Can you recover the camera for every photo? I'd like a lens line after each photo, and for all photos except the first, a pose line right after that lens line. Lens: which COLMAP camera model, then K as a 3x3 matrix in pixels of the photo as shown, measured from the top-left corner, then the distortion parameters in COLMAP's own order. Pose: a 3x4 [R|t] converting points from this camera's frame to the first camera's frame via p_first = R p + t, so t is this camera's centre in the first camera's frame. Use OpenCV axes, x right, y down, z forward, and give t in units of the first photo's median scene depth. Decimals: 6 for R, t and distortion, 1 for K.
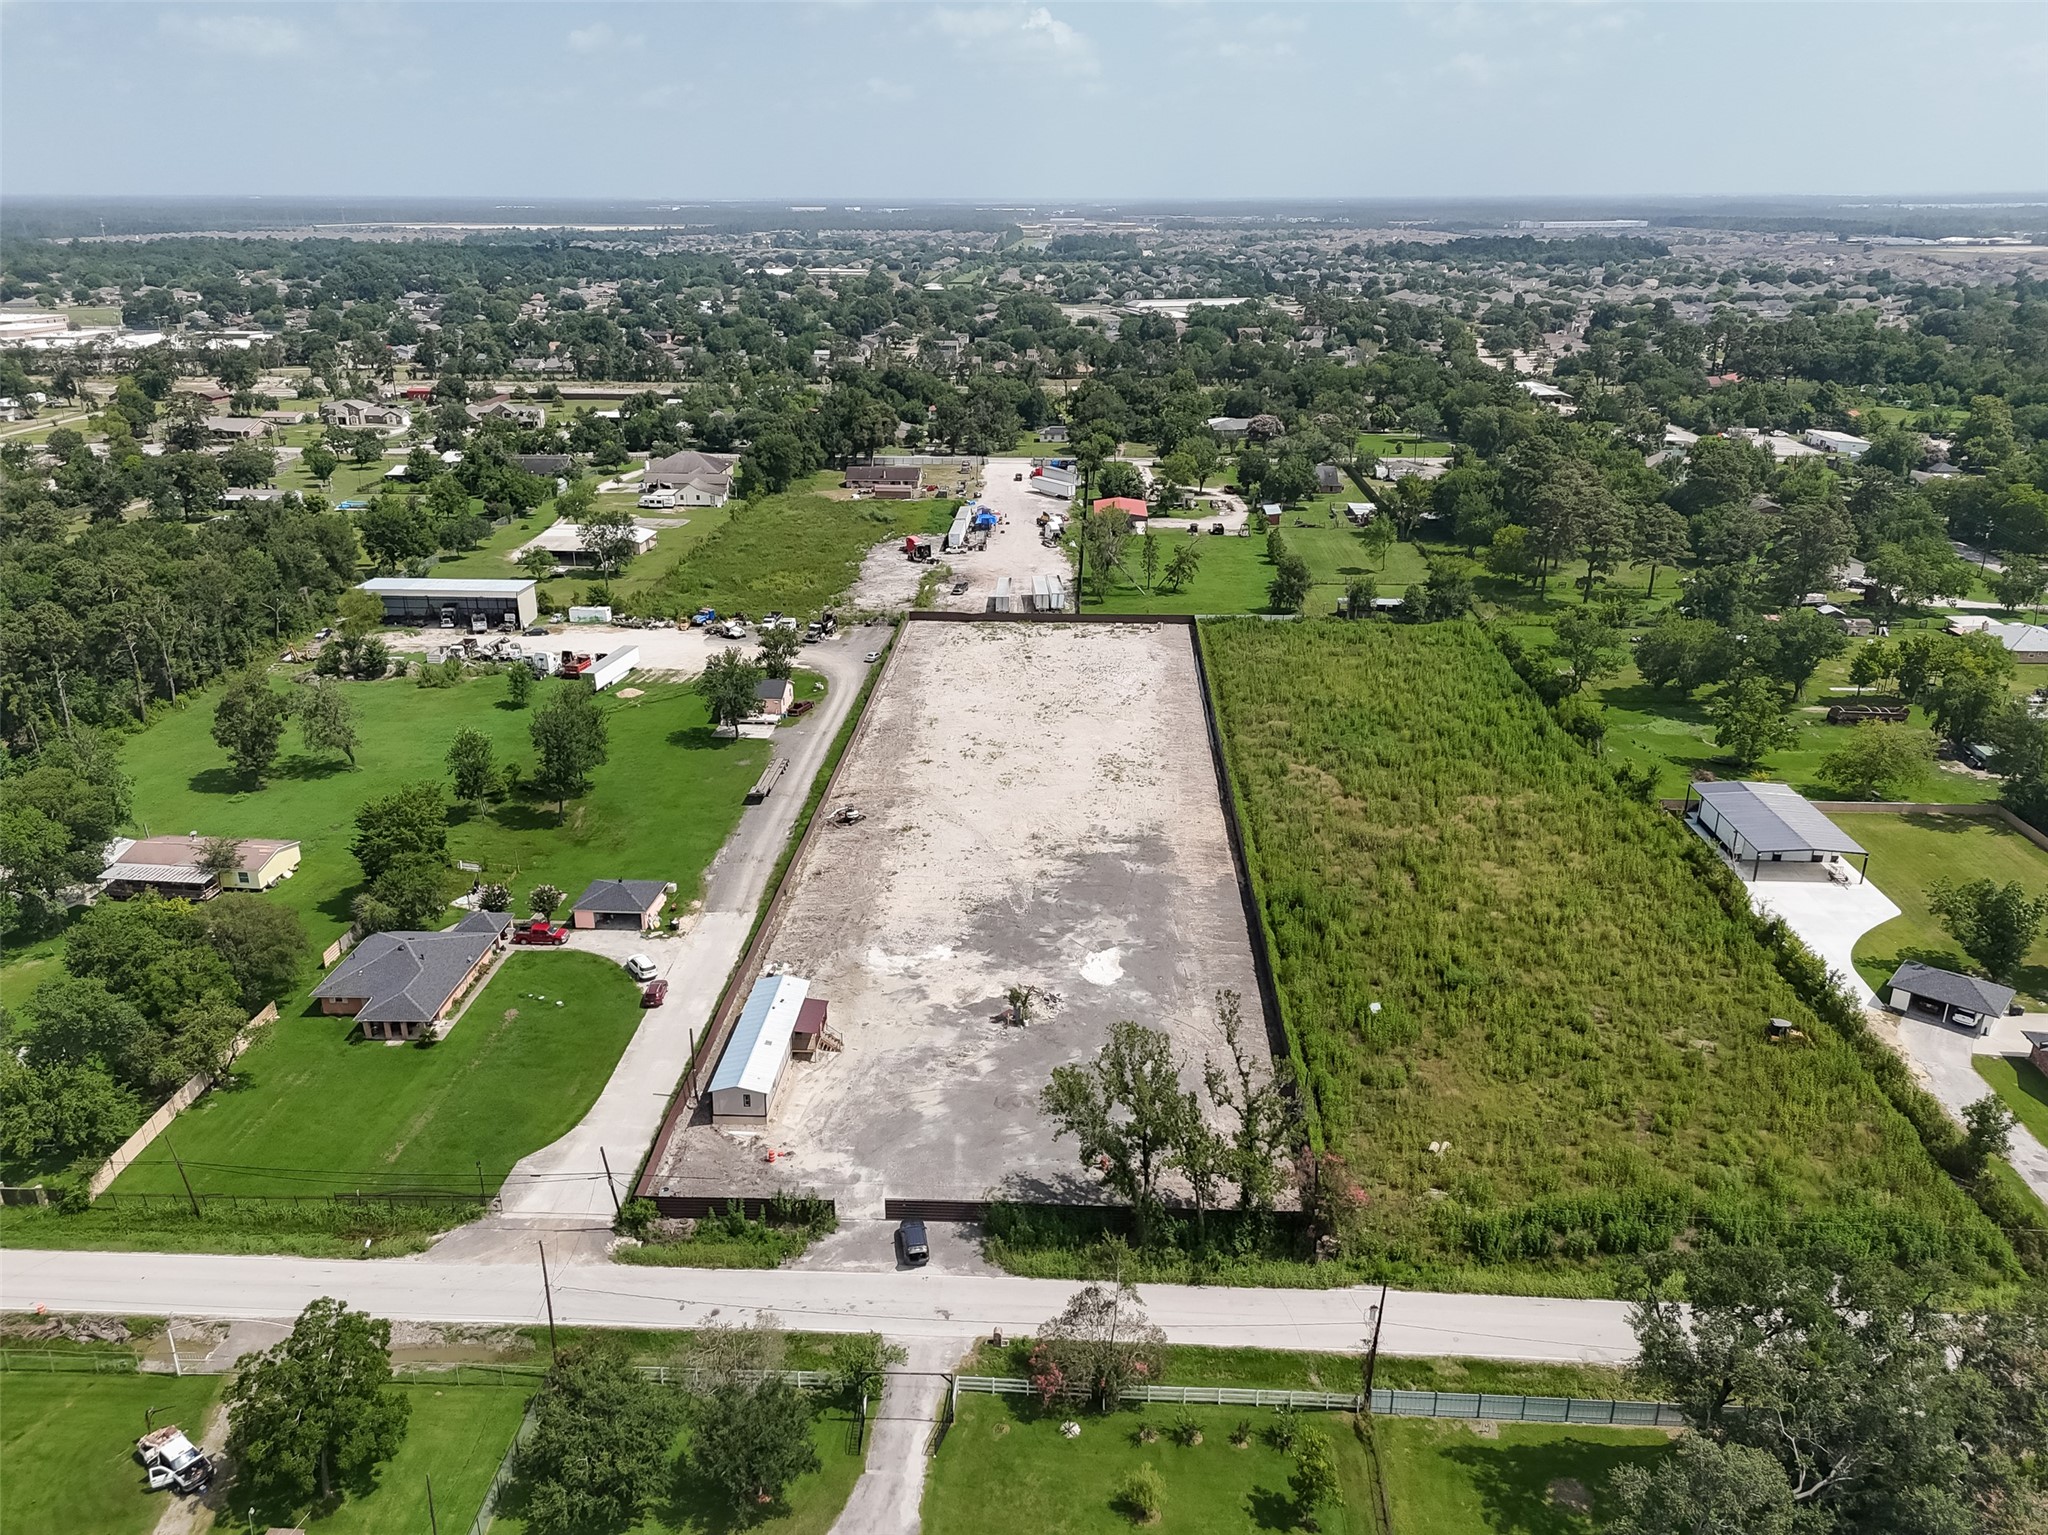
lens RADIAL K [[1496.5, 0, 1023.4], [0, 1496.5, 781.9], [0, 0, 1]] dist [0.084970, -0.084860]
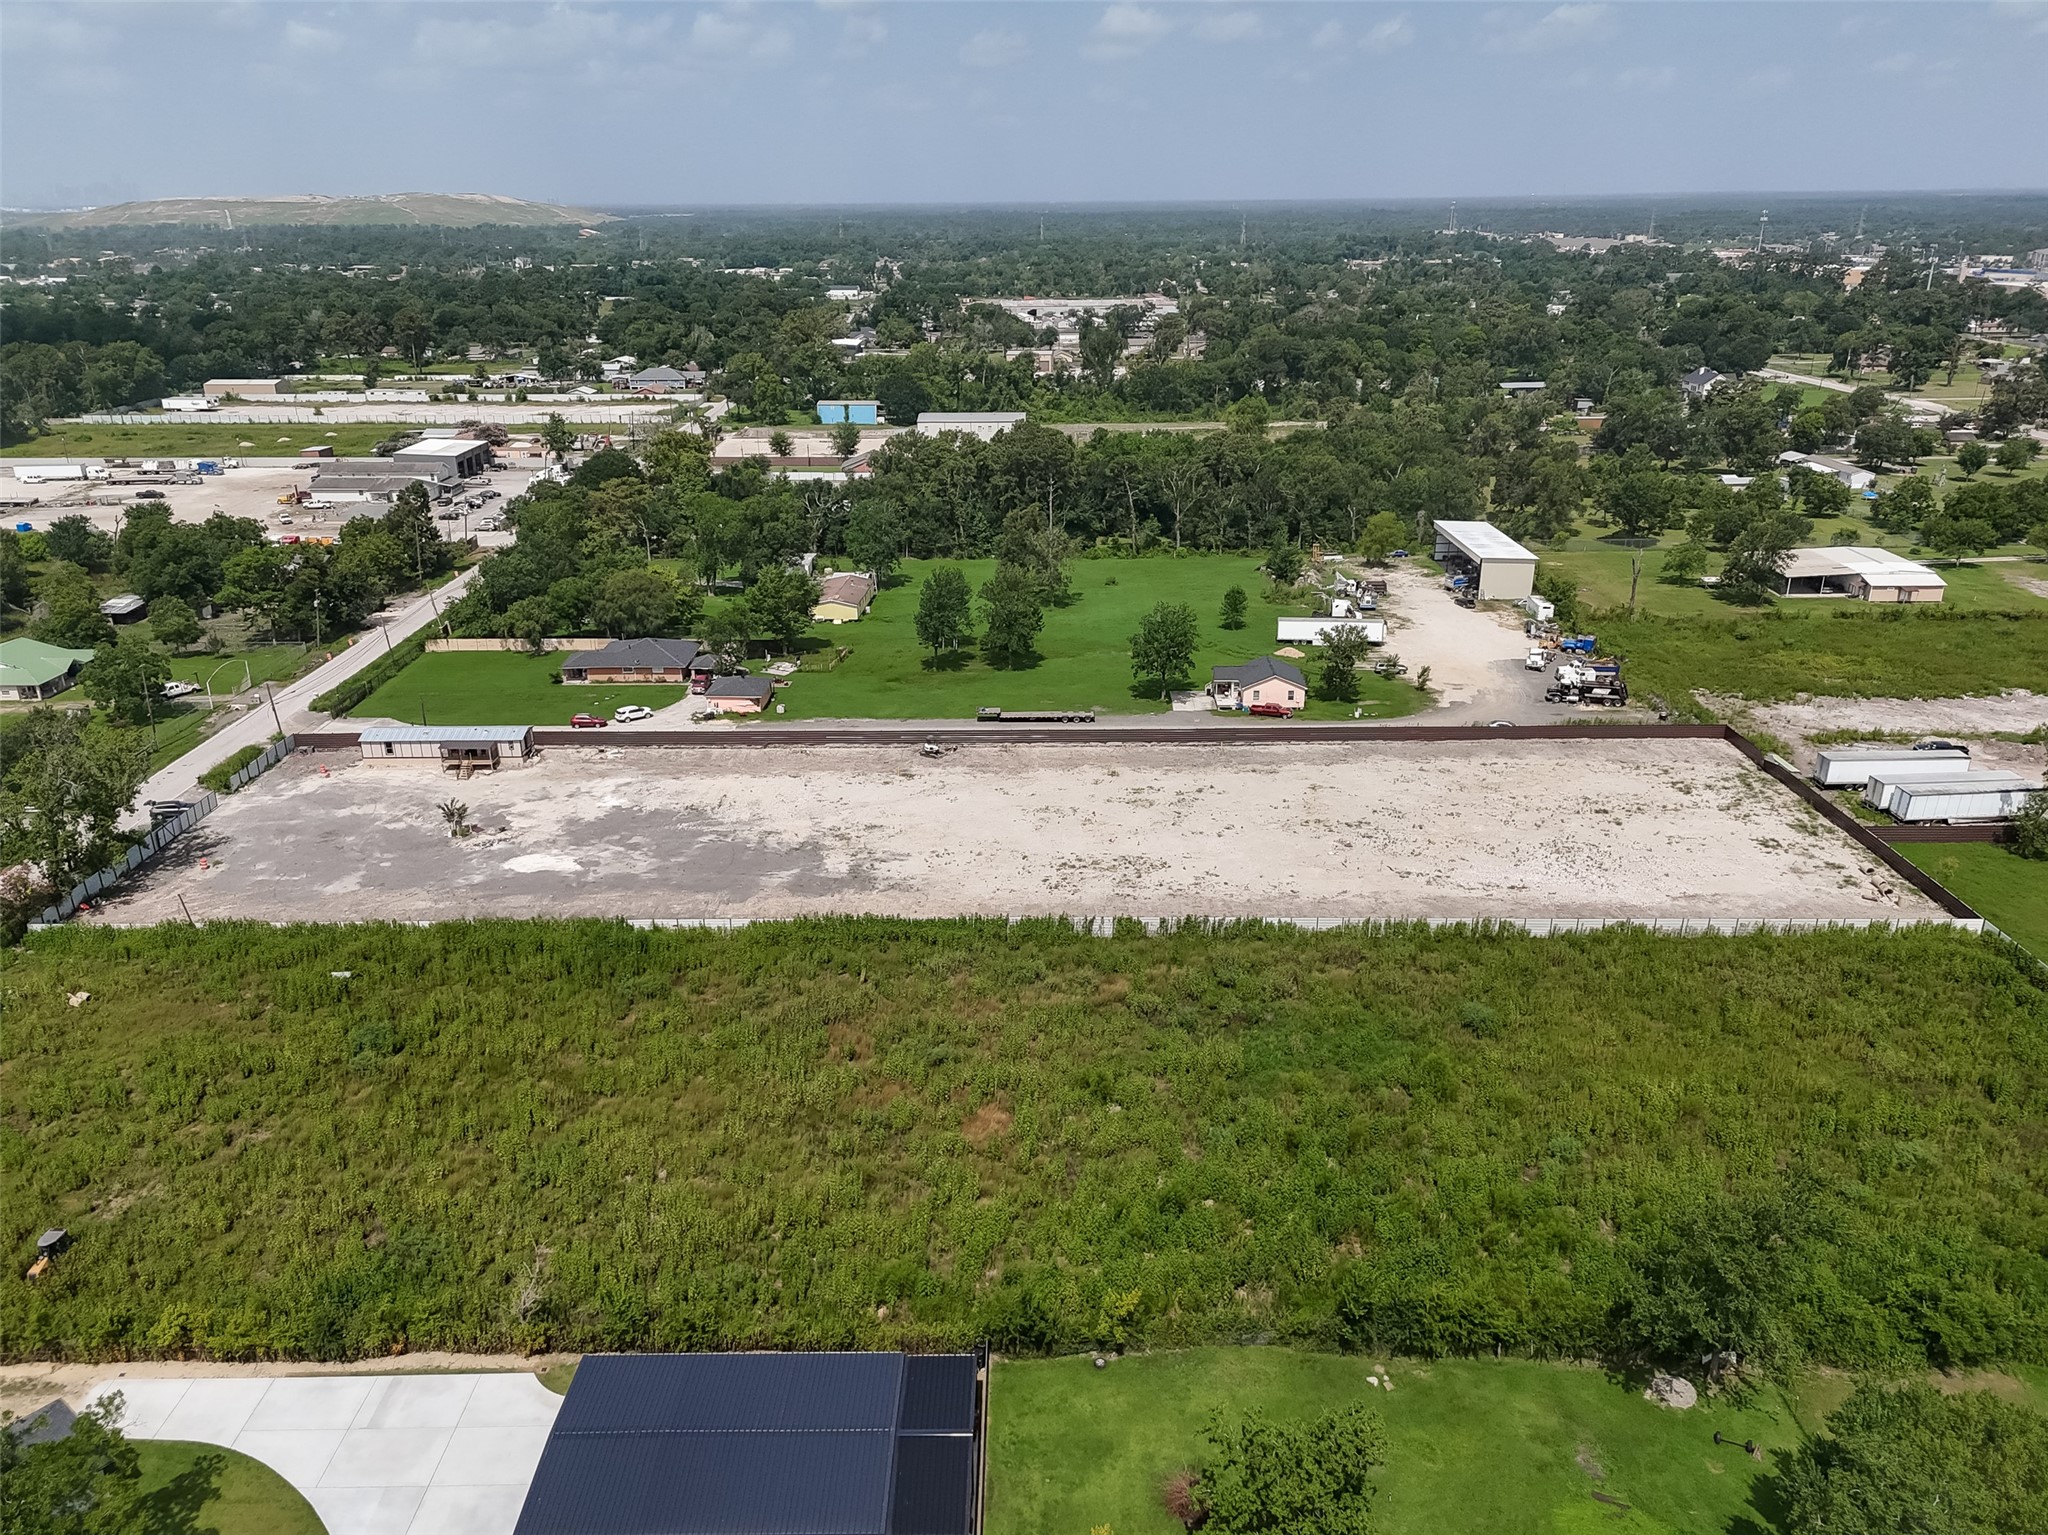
lens RADIAL K [[1496.5, 0, 1025.9], [0, 1496.5, 770.5], [0, 0, 1]] dist [0.084970, -0.084860]
pose [[0.048055, 0.354267, -0.933909, 0.885270], [-0.355242, 0.879920, 0.315507, -0.324838], [0.933538, 0.316602, 0.168135, 1.003602]]
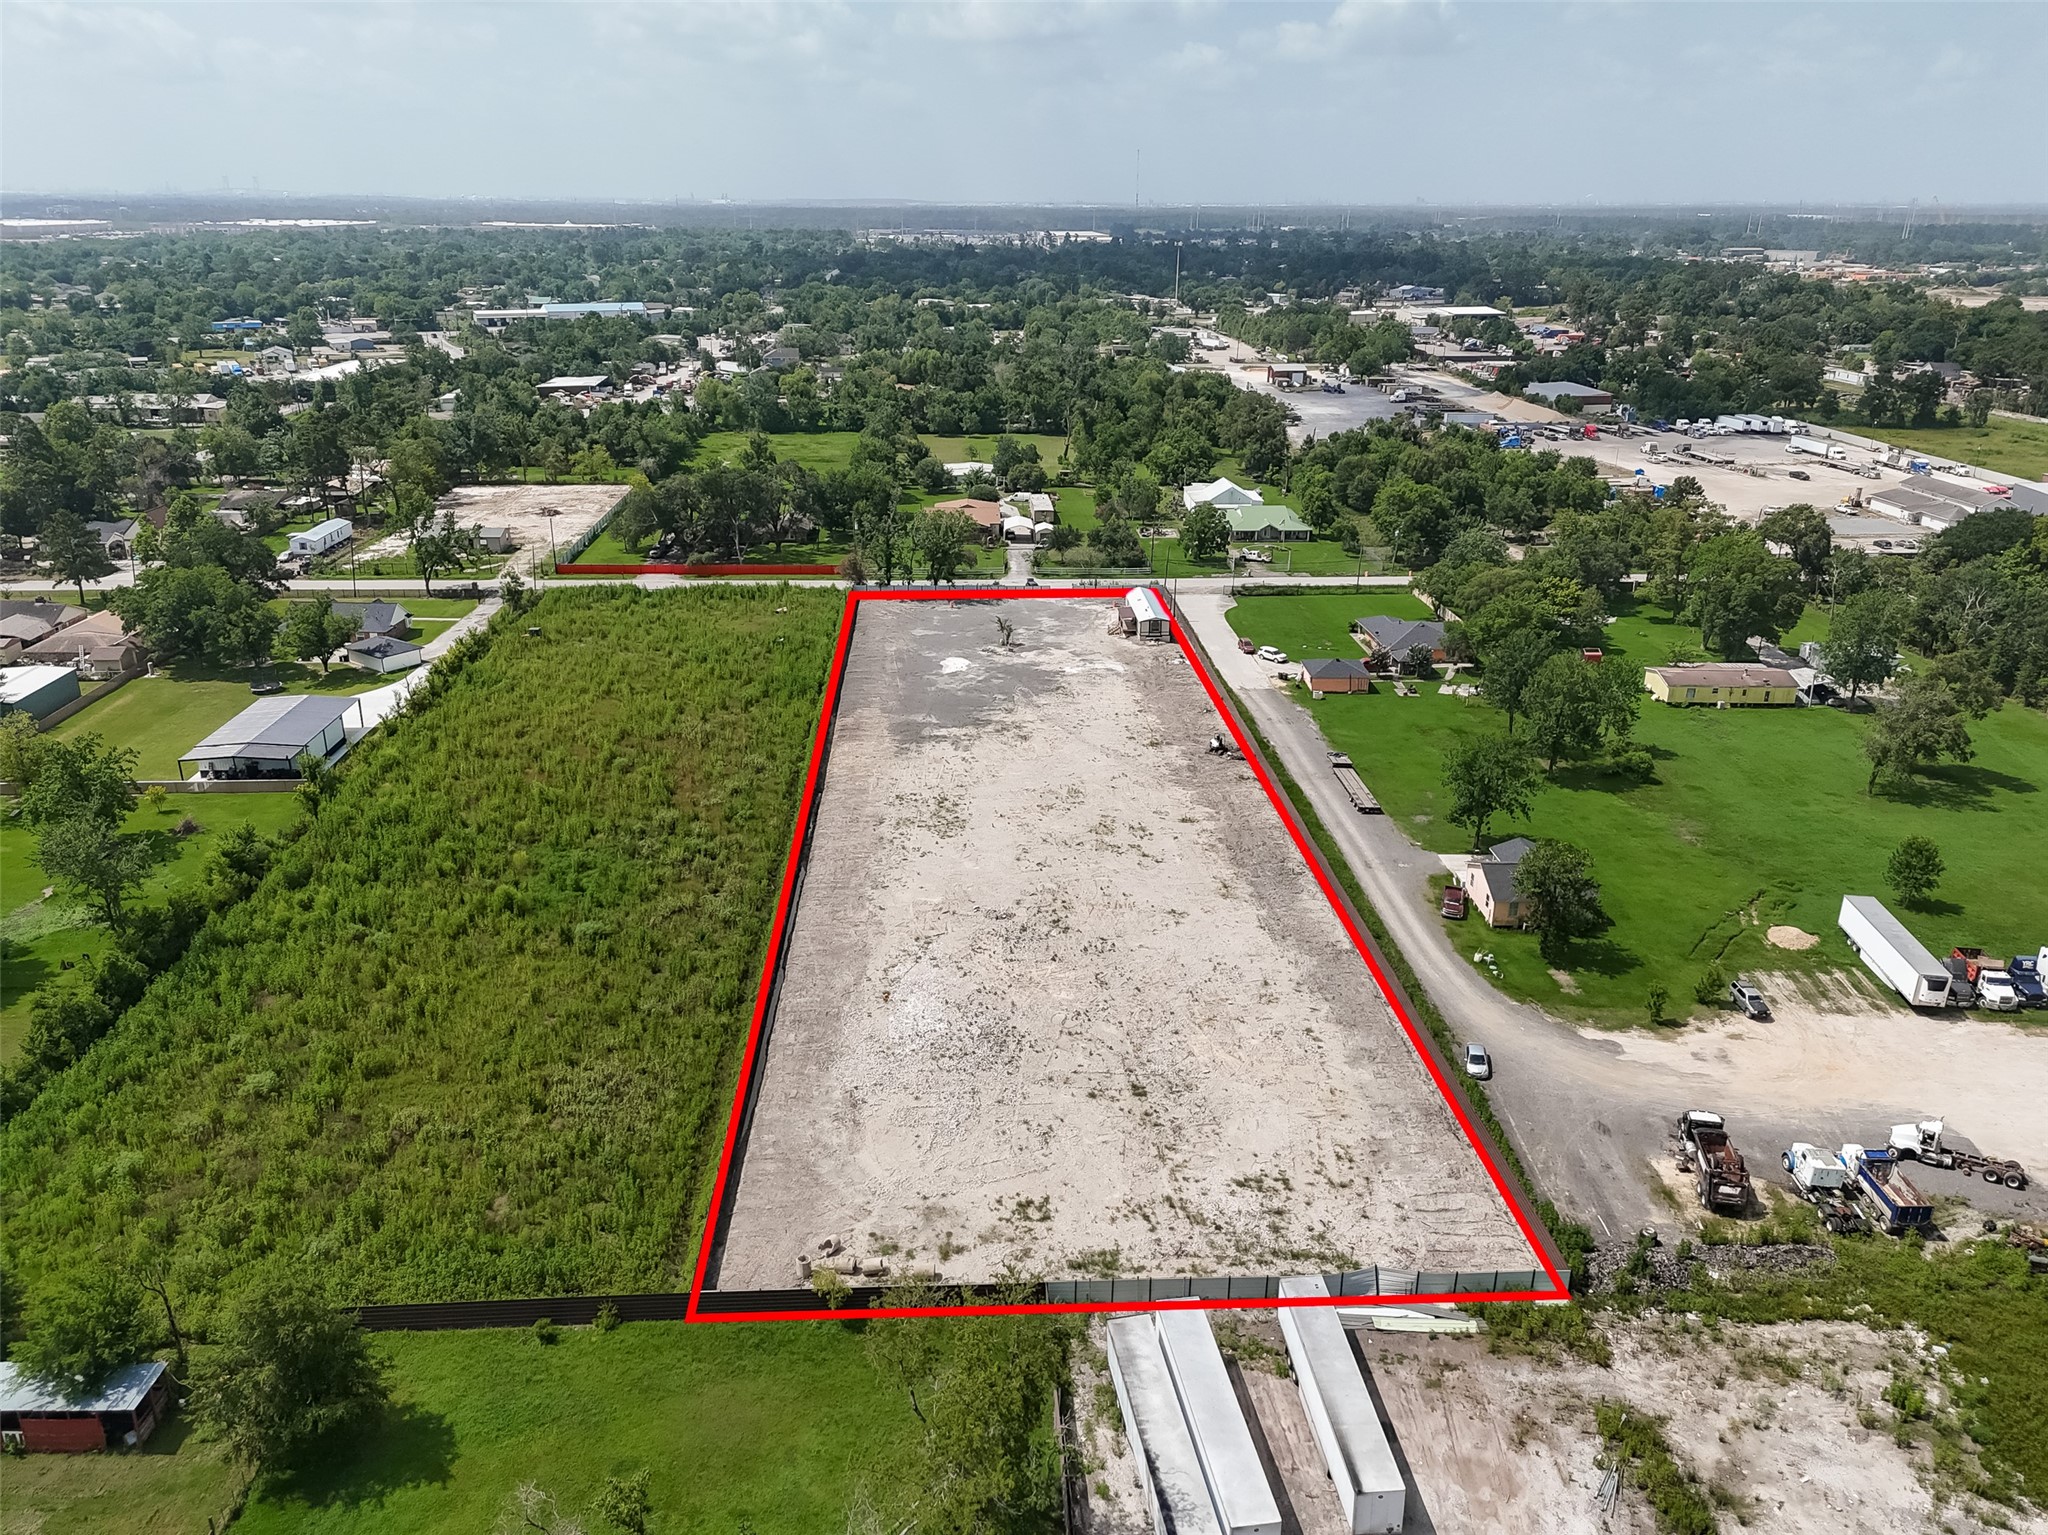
lens RADIAL K [[1496.5, 0, 1022.2], [0, 1496.5, 798.8], [0, 0, 1]] dist [0.084970, -0.084860]
pose [[-0.994815, 0.031687, -0.096639, 0.117058], [-0.042667, 0.732526, 0.679401, -0.672457], [0.092319, 0.680001, -0.727376, 1.912259]]
